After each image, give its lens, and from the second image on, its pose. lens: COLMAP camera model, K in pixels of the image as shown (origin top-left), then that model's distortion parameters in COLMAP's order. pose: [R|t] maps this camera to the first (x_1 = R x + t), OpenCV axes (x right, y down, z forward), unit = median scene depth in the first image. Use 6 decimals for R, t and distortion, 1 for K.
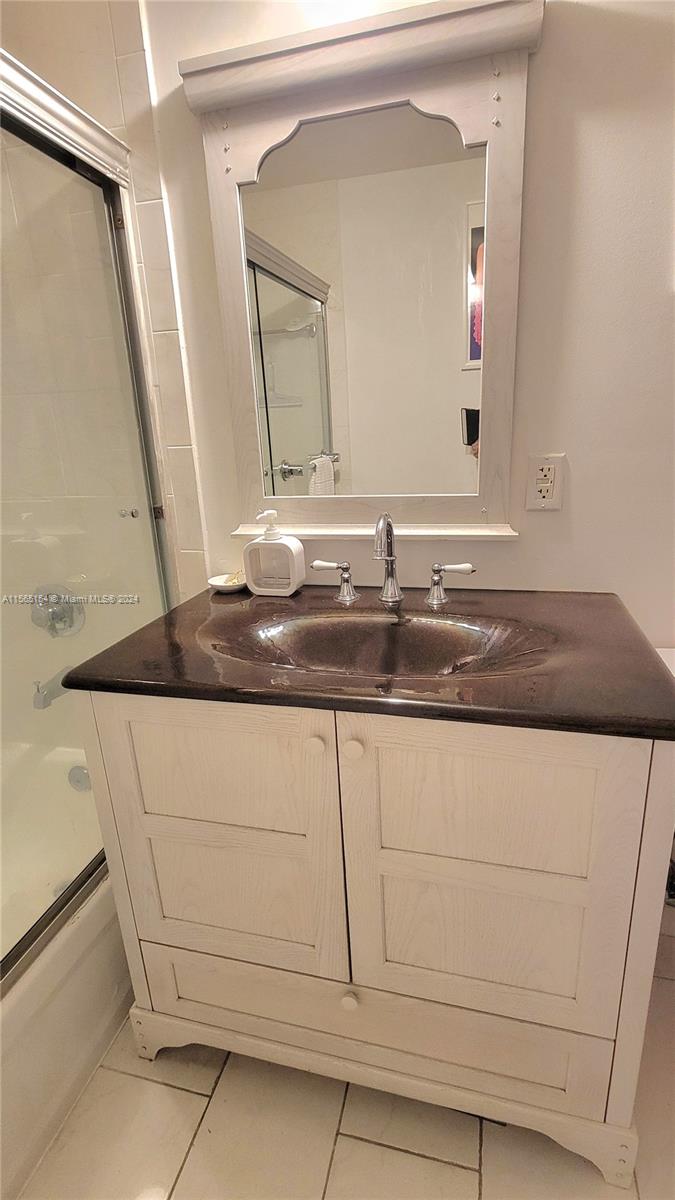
lens RADIAL K [[575.6, 0, 337.5], [0, 575.6, 600.0], [0, 0, 1]] dist [-0.000771, -0.000276]
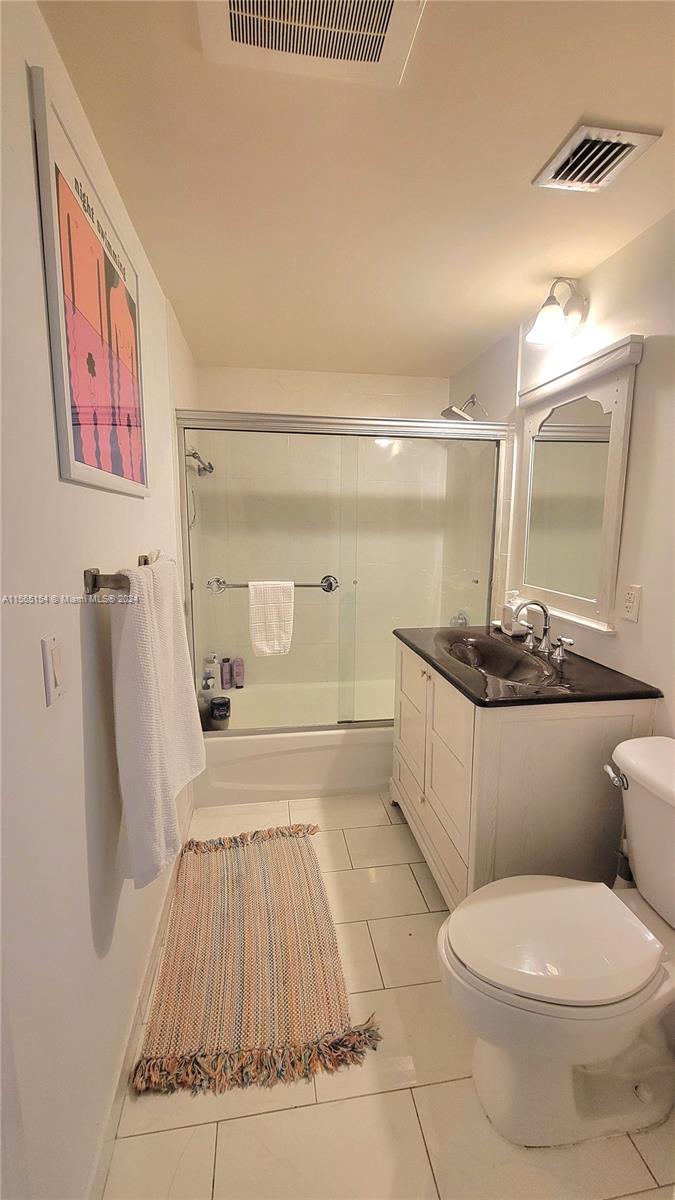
lens RADIAL K [[488.6, 0, 337.5], [0, 488.6, 600.0], [0, 0, 1]] dist [0.000737, -0.000422]
pose [[0.398129, 0.187324, -0.898000, 1.223849], [-0.288178, 0.954909, 0.071431, -0.078458], [0.870888, 0.230345, 0.434159, -0.246758]]
